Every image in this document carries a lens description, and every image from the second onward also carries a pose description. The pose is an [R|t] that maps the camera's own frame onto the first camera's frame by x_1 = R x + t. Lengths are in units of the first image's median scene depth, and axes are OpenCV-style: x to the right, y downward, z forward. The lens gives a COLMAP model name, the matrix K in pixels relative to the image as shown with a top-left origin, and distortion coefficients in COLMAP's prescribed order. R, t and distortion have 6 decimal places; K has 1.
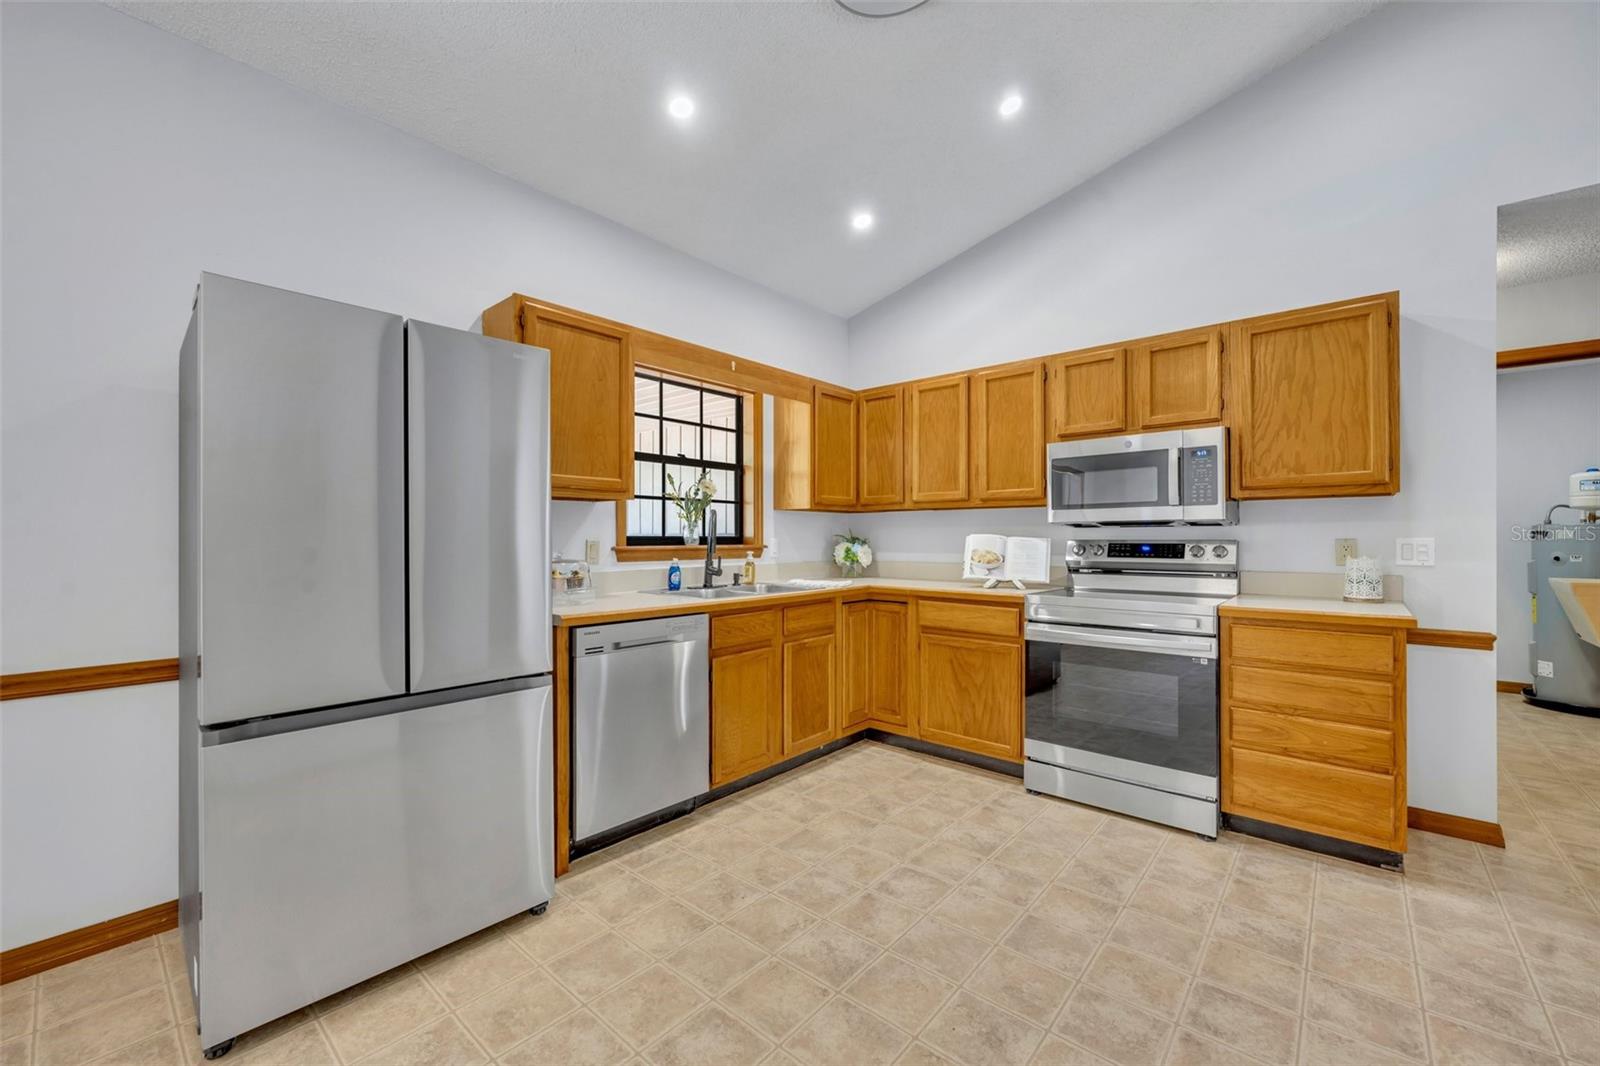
lens RADIAL K [[642.7, 0, 790.4], [0, 642.7, 534.0], [0, 0, 1]] dist [-0.000462, 0.000061]
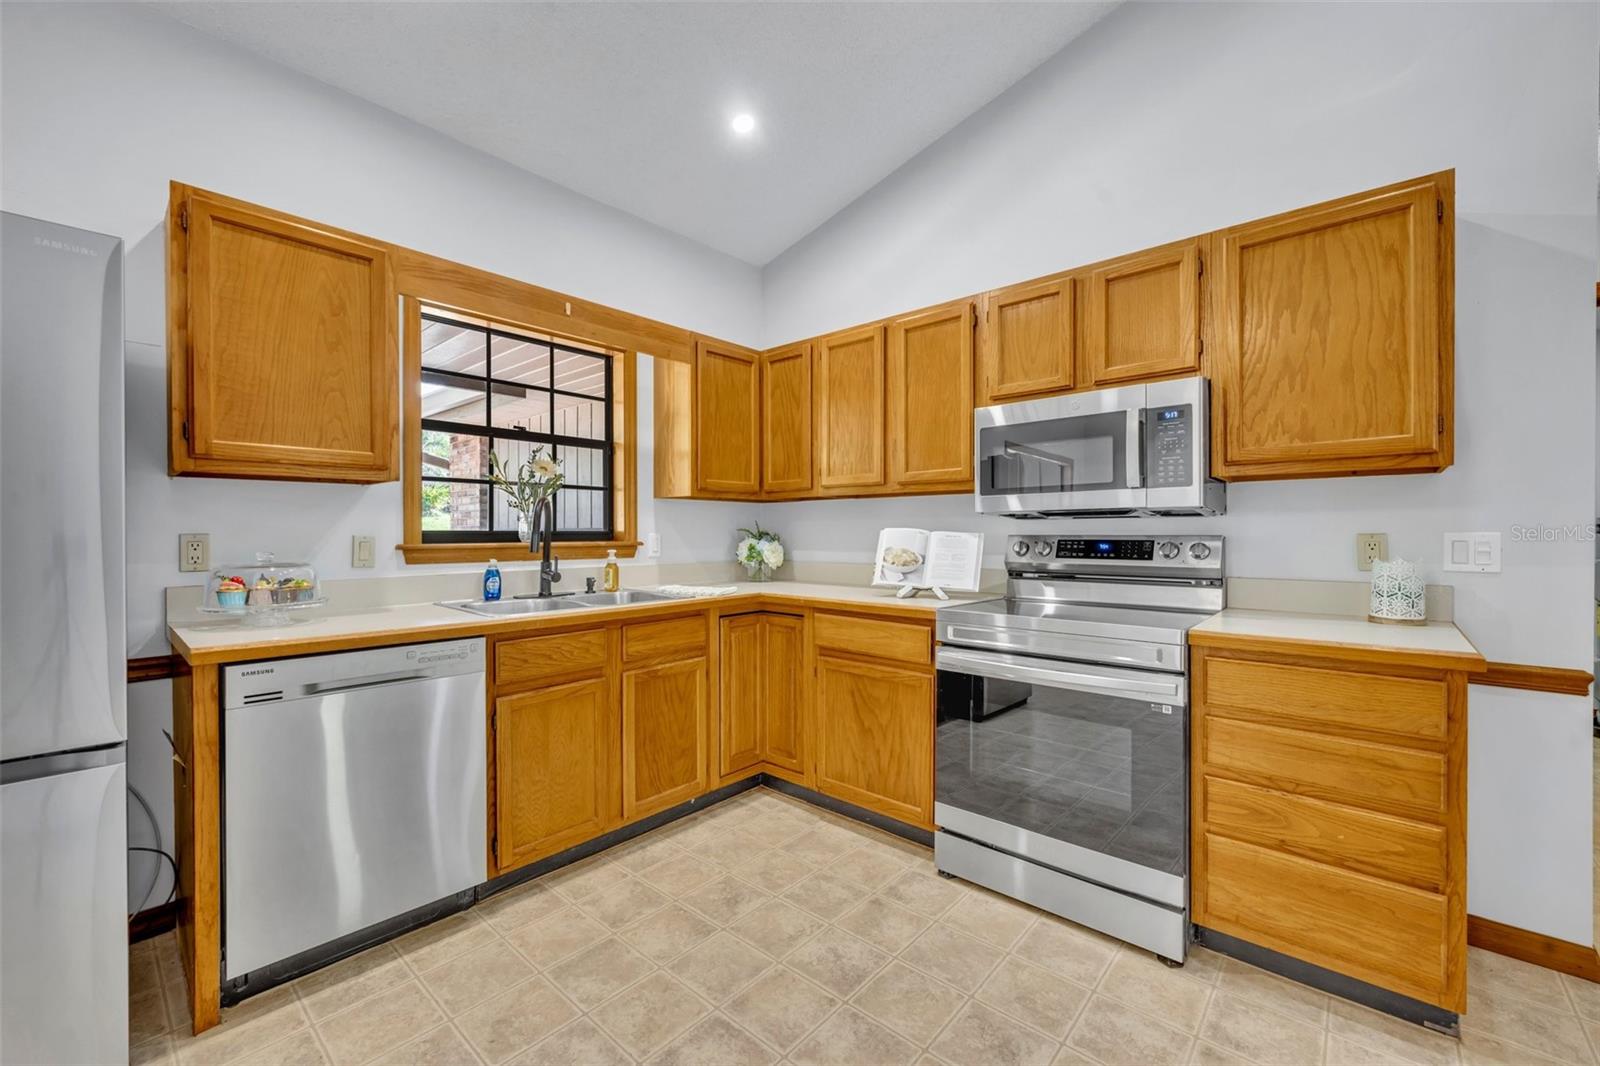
lens RADIAL K [[656.7, 0, 792.8], [0, 656.7, 533.0], [0, 0, 1]] dist [0.015753, -0.006265]
pose [[0.999963, -0.000277, -0.008615, 0.200080], [0.000321, 0.999987, 0.005111, 0.002500], [0.008613, -0.005113, 0.999950, 0.229455]]
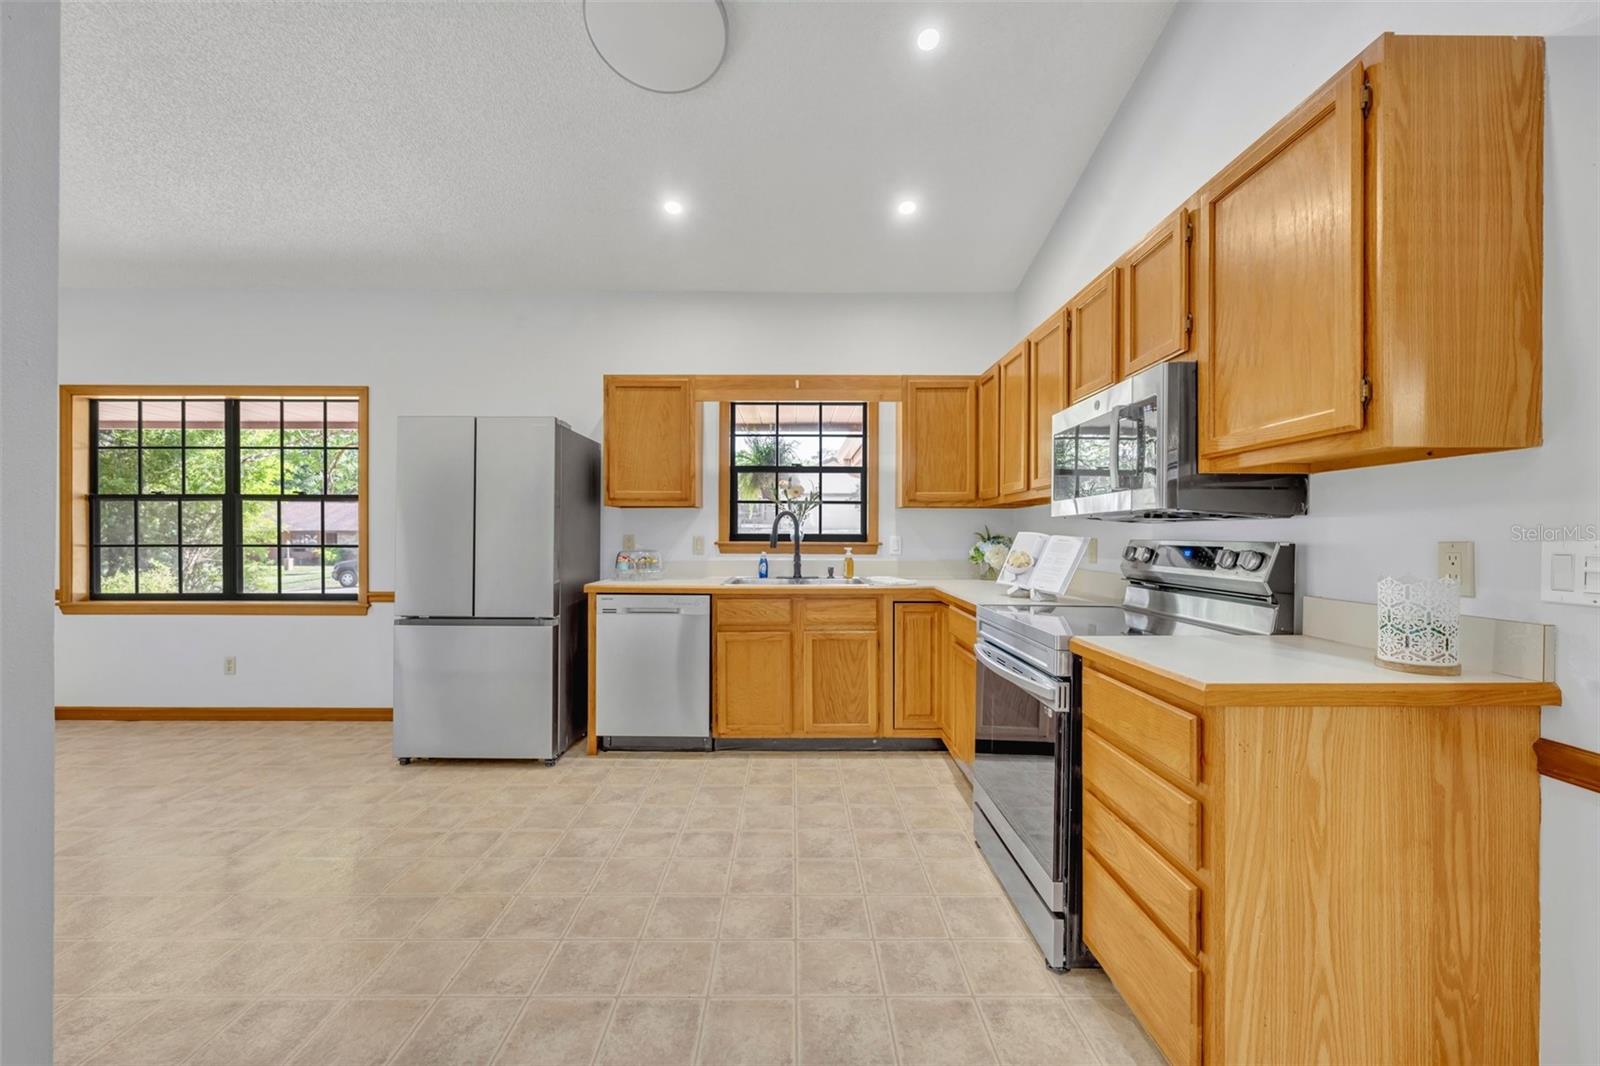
lens RADIAL K [[633.3, 0, 795.5], [0, 633.3, 536.8], [0, 0, 1]] dist [0.000665, -0.000012]
pose [[0.661729, 0.005730, -0.749721, 0.806768], [-0.000746, 0.999975, 0.006984, 0.001044], [0.749743, -0.004063, 0.661717, 0.275485]]
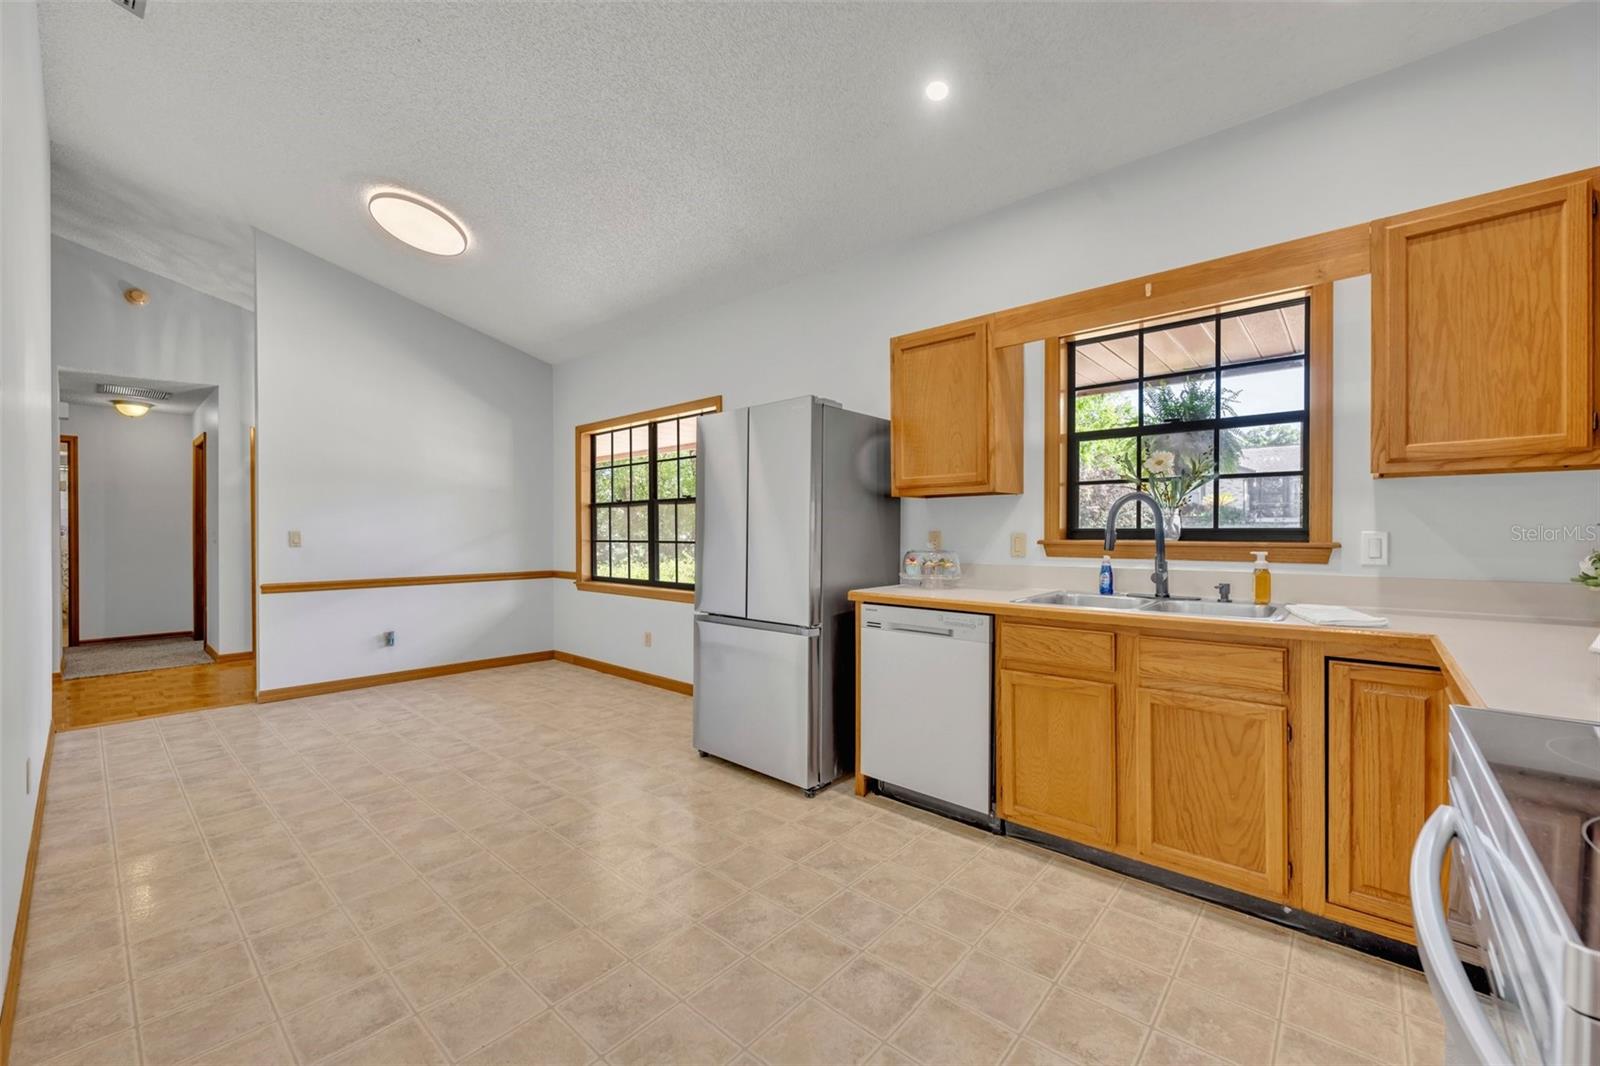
lens RADIAL K [[639.5, 0, 800.3], [0, 639.5, 536.5], [0, 0, 1]] dist [-0.000115, -0.000120]
pose [[-0.001384, 0.008428, -0.999964, 0.672247], [0.006336, 0.999944, 0.008419, 0.004515], [0.999979, -0.006324, -0.001437, 0.659117]]
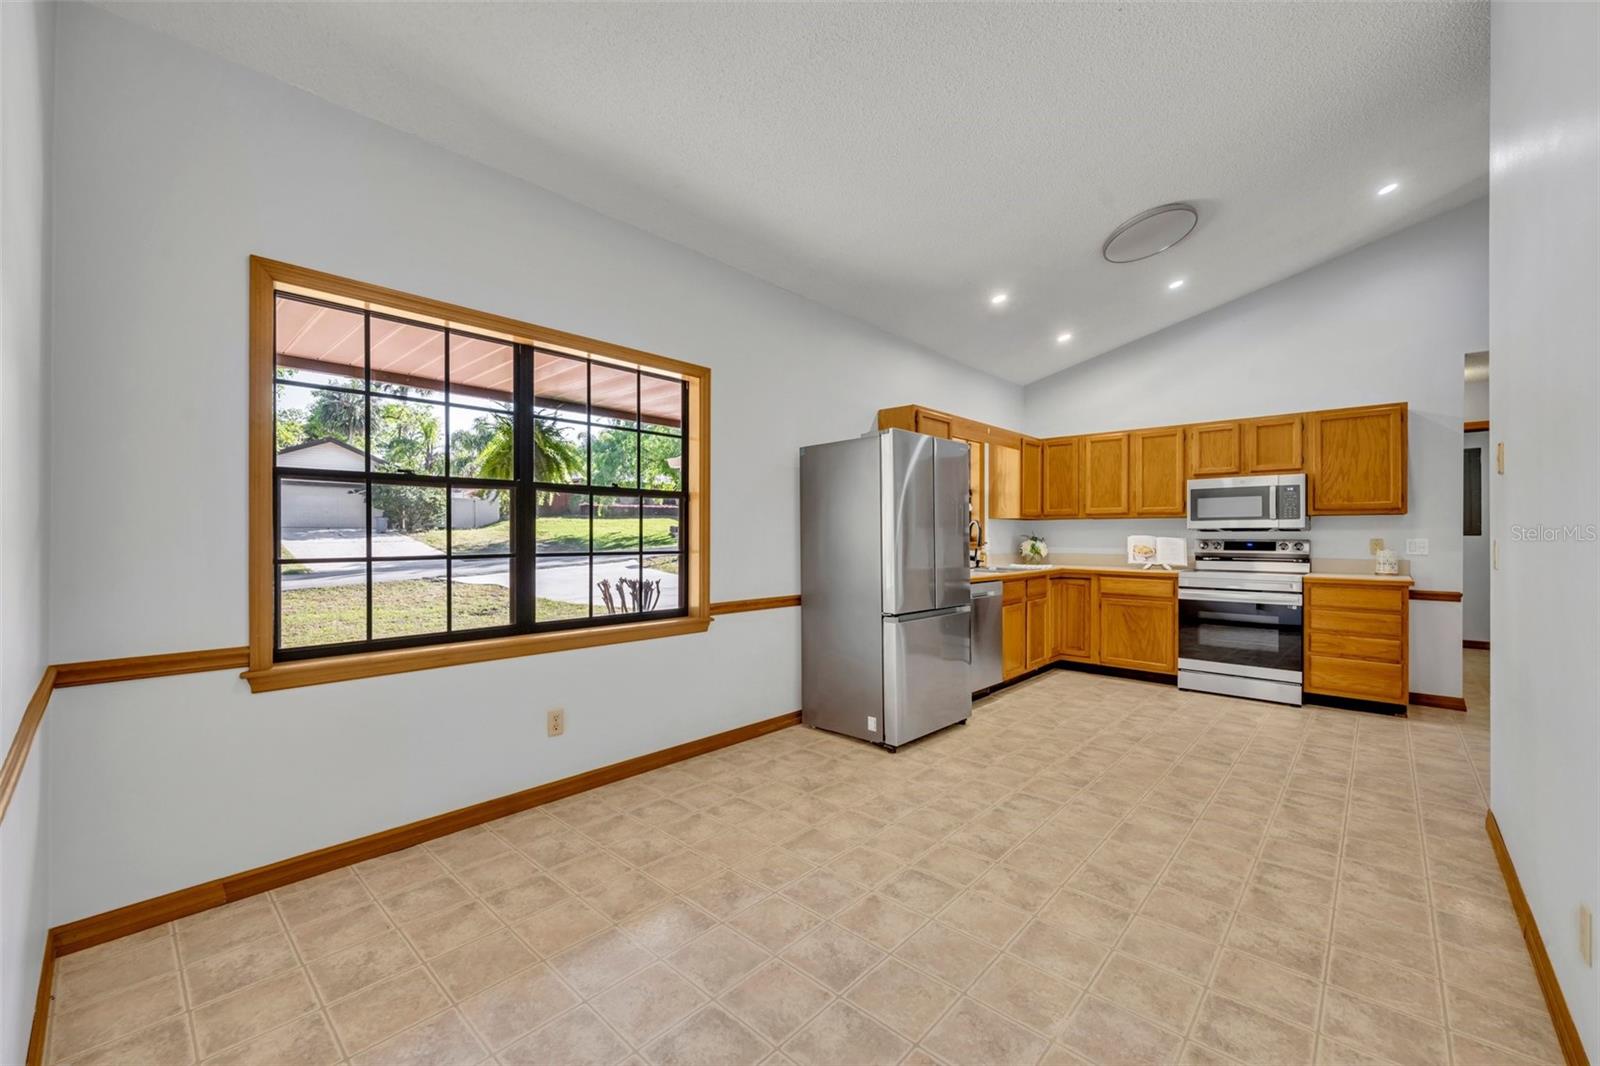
lens RADIAL K [[639.1, 0, 785.1], [0, 639.1, 537.5], [0, 0, 1]] dist [-0.002230, -0.000240]
pose [[0.999538, 0.003435, -0.030200, -0.594641], [-0.003199, 0.999964, 0.007858, -0.004707], [0.030226, -0.007758, 0.999513, -0.674441]]
